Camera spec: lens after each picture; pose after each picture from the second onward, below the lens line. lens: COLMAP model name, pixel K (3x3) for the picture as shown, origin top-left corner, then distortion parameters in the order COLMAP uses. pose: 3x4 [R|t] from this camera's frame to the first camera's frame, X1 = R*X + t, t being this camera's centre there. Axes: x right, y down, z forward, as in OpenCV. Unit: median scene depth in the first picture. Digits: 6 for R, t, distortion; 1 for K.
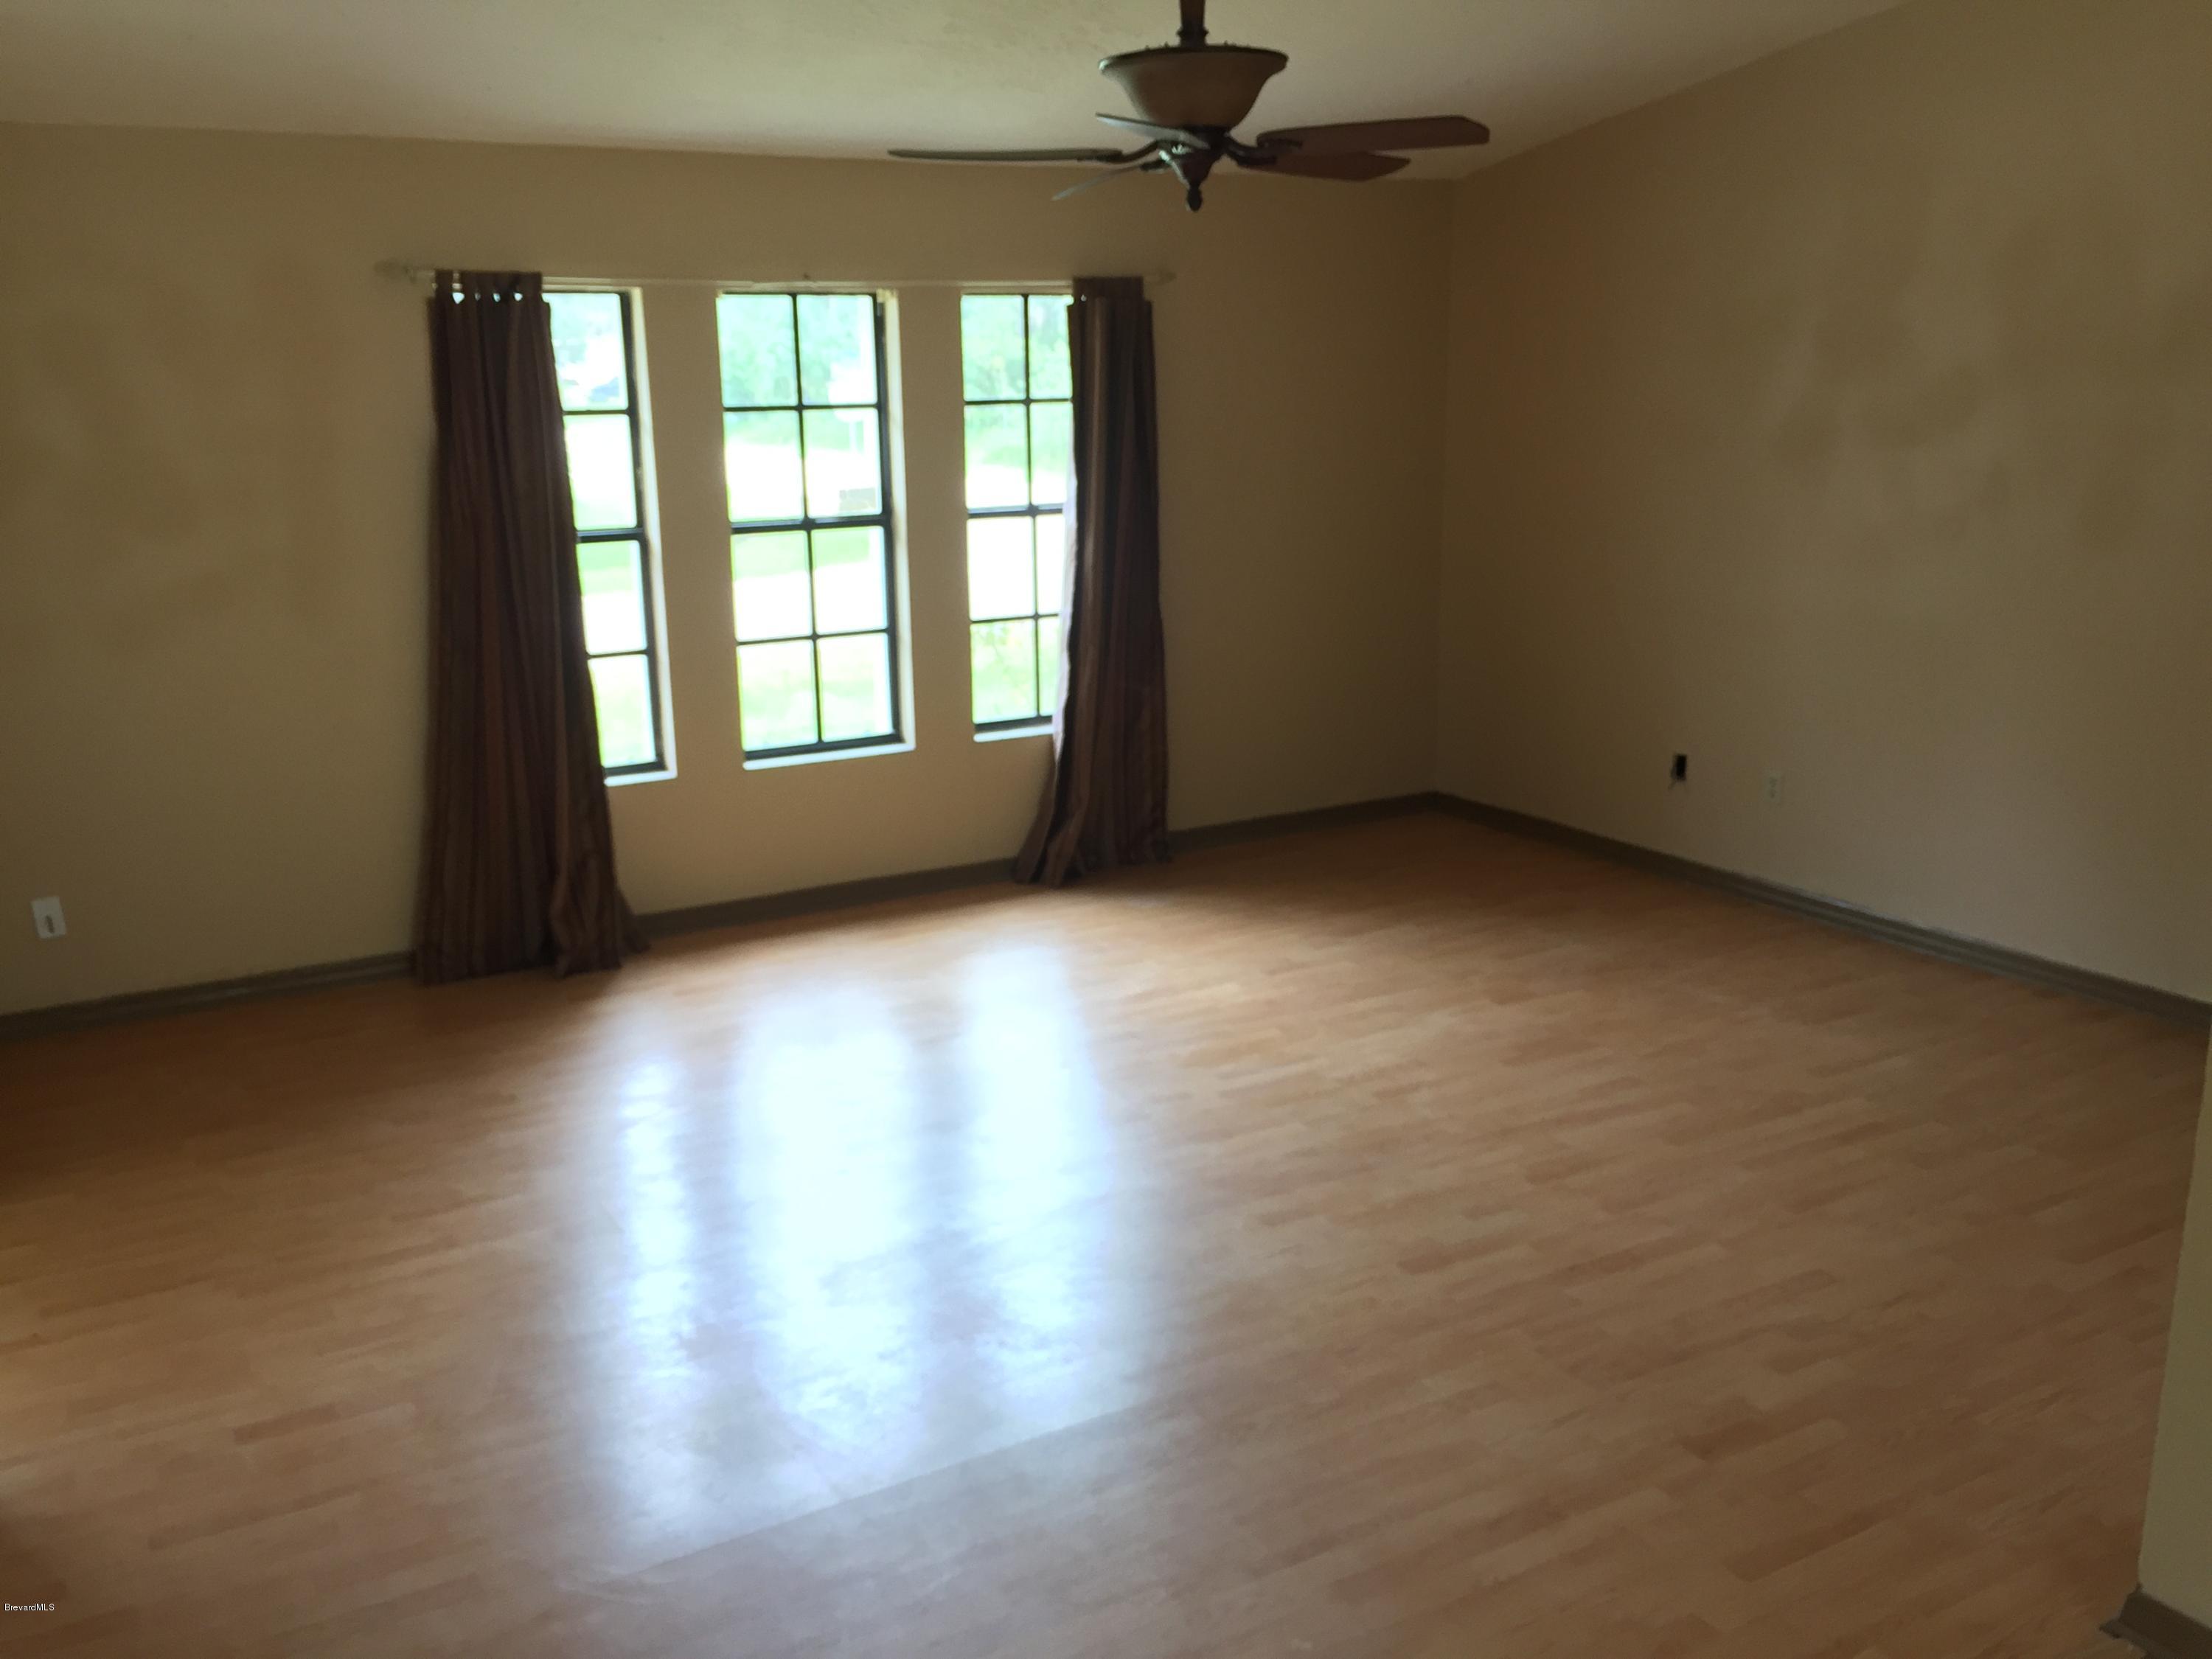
lens RADIAL K [[1934.1, 0, 1098.9], [0, 1934.1, 802.5], [0, 0, 1]] dist [0.073095, -0.115036]
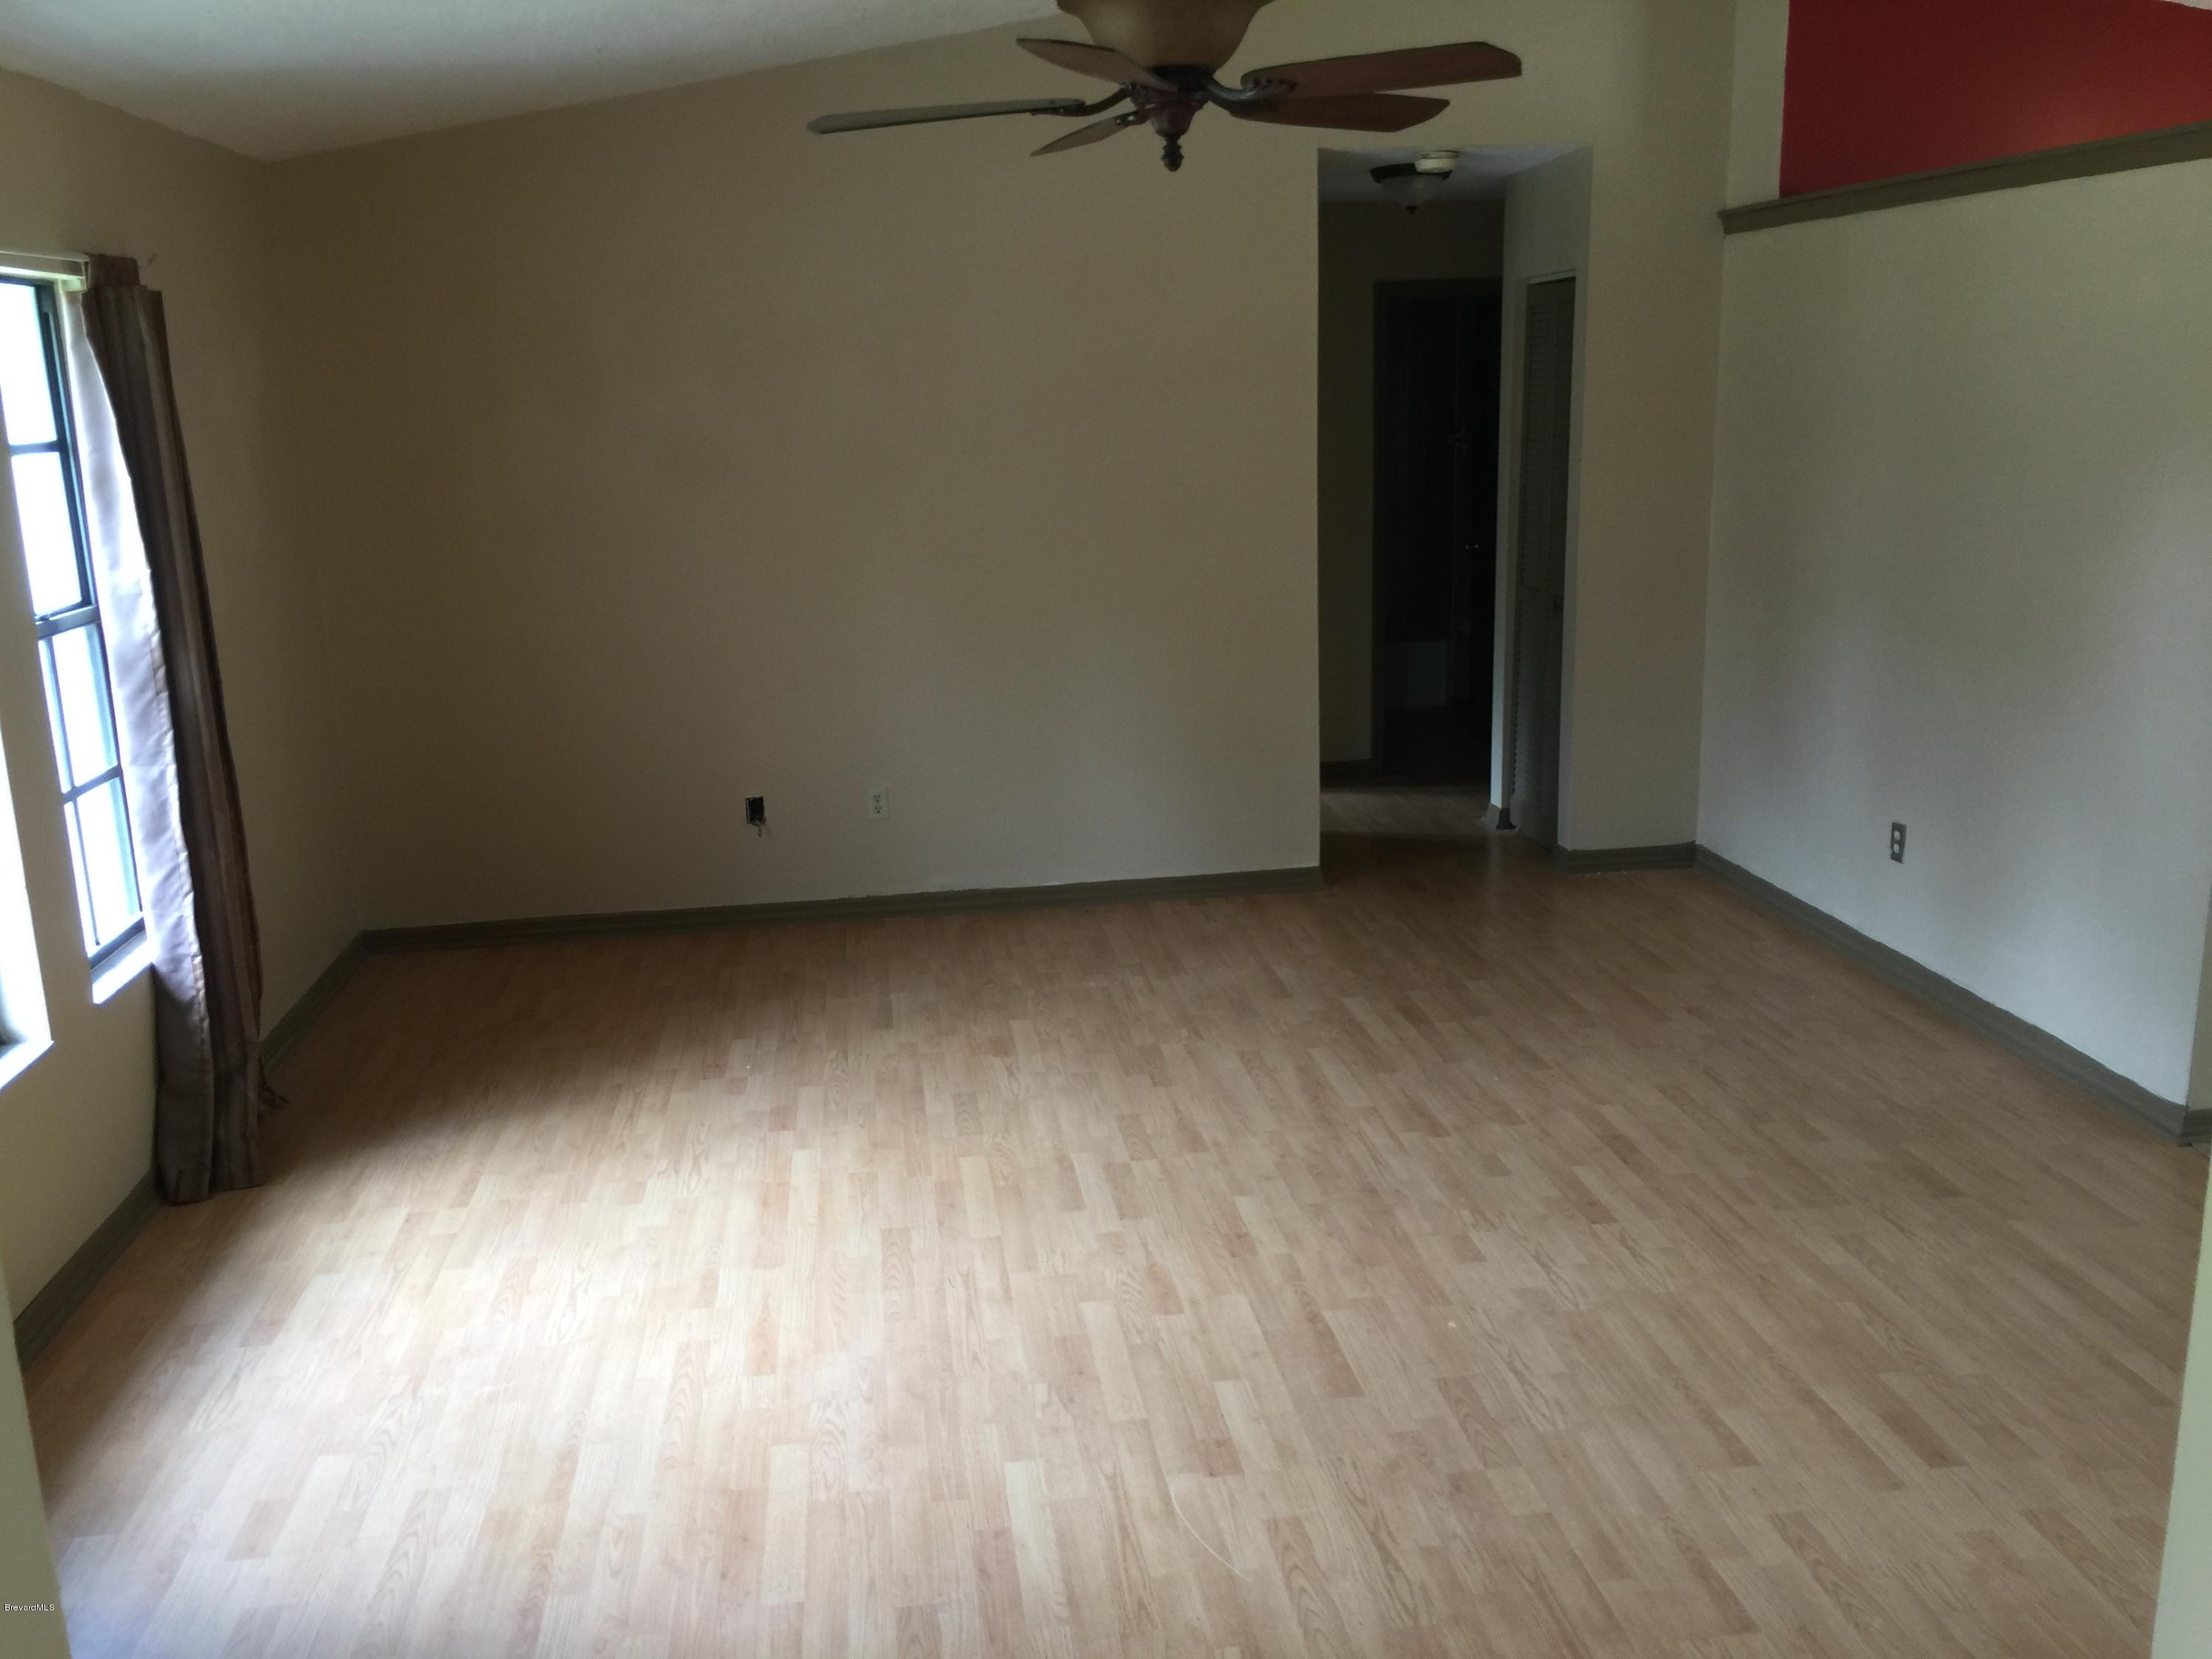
lens RADIAL K [[1901.9, 0, 1103.7], [0, 1901.9, 817.4], [0, 0, 1]] dist [0.080165, -0.115646]
pose [[0.390994, -0.208347, 0.896501, -0.677943], [0.235459, 0.964272, 0.121405, -0.126918], [-0.889765, 0.163621, 0.426082, 0.642665]]
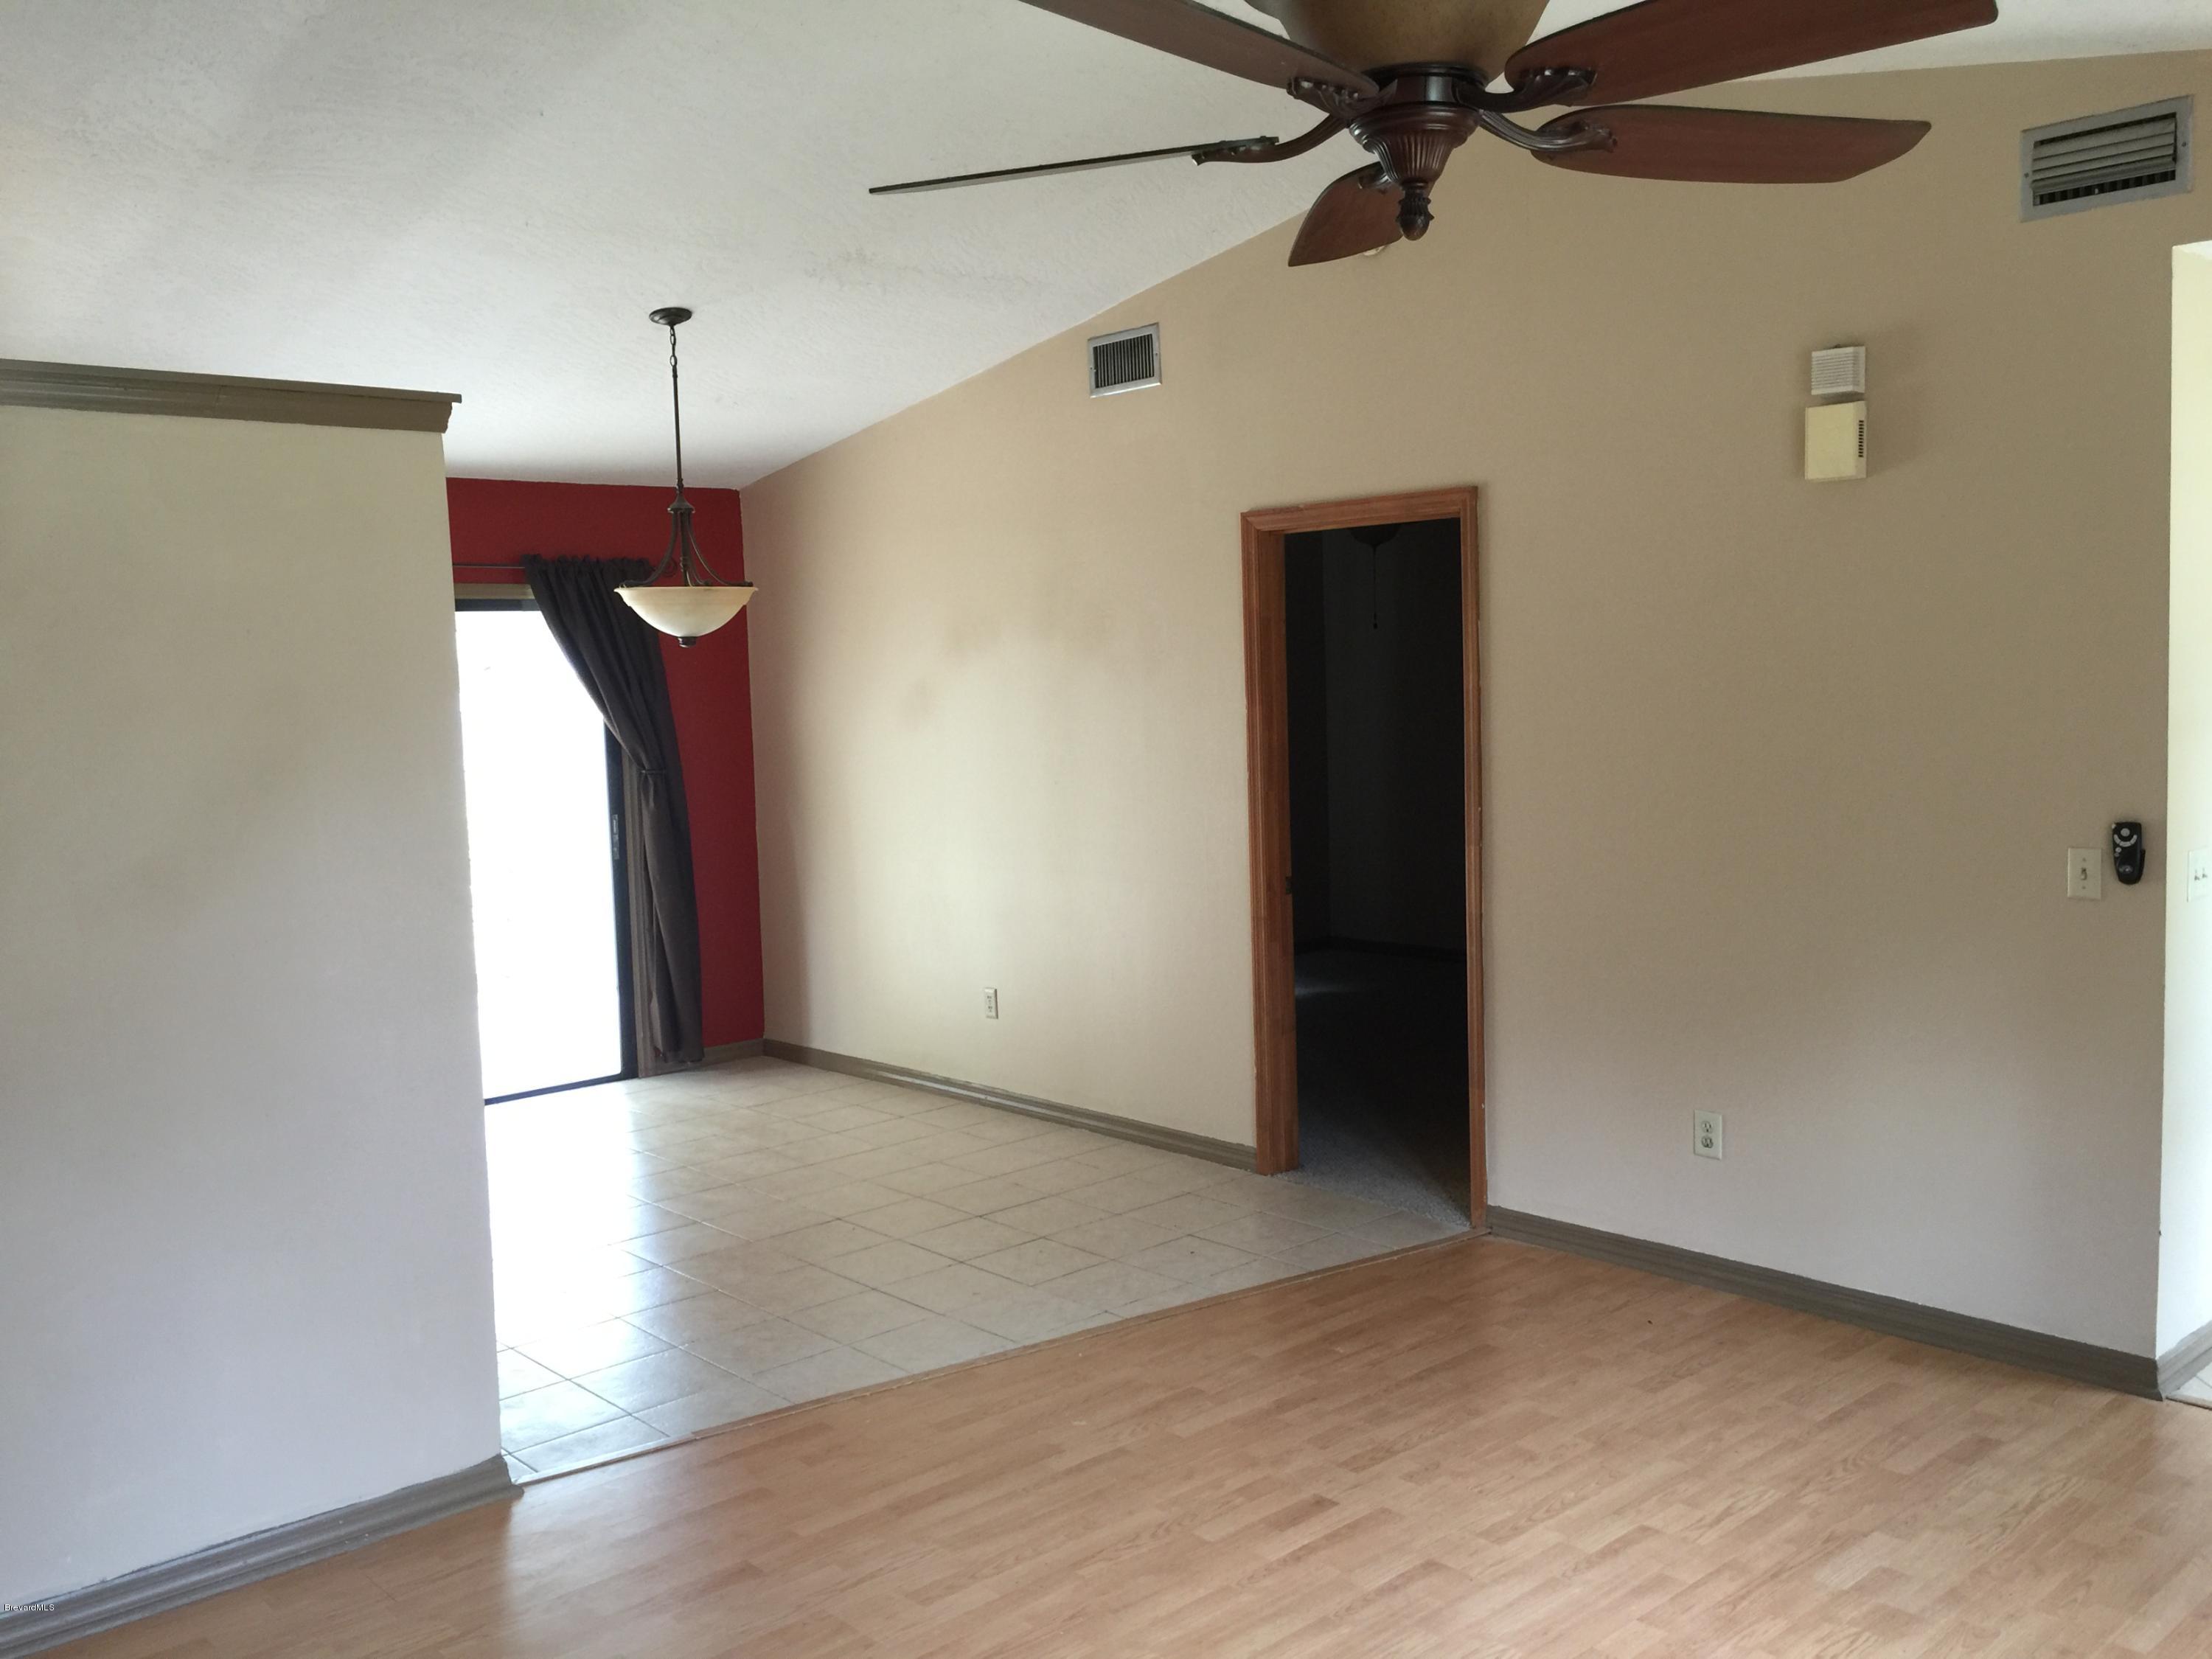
lens RADIAL K [[1901.9, 0, 1103.7], [0, 1901.9, 817.4], [0, 0, 1]] dist [0.080165, -0.115646]
pose [[-0.977540, 0.052610, -0.204077, 0.217098], [-0.012712, 0.951859, 0.306274, -0.276575], [0.210365, 0.301989, -0.929811, 1.336892]]
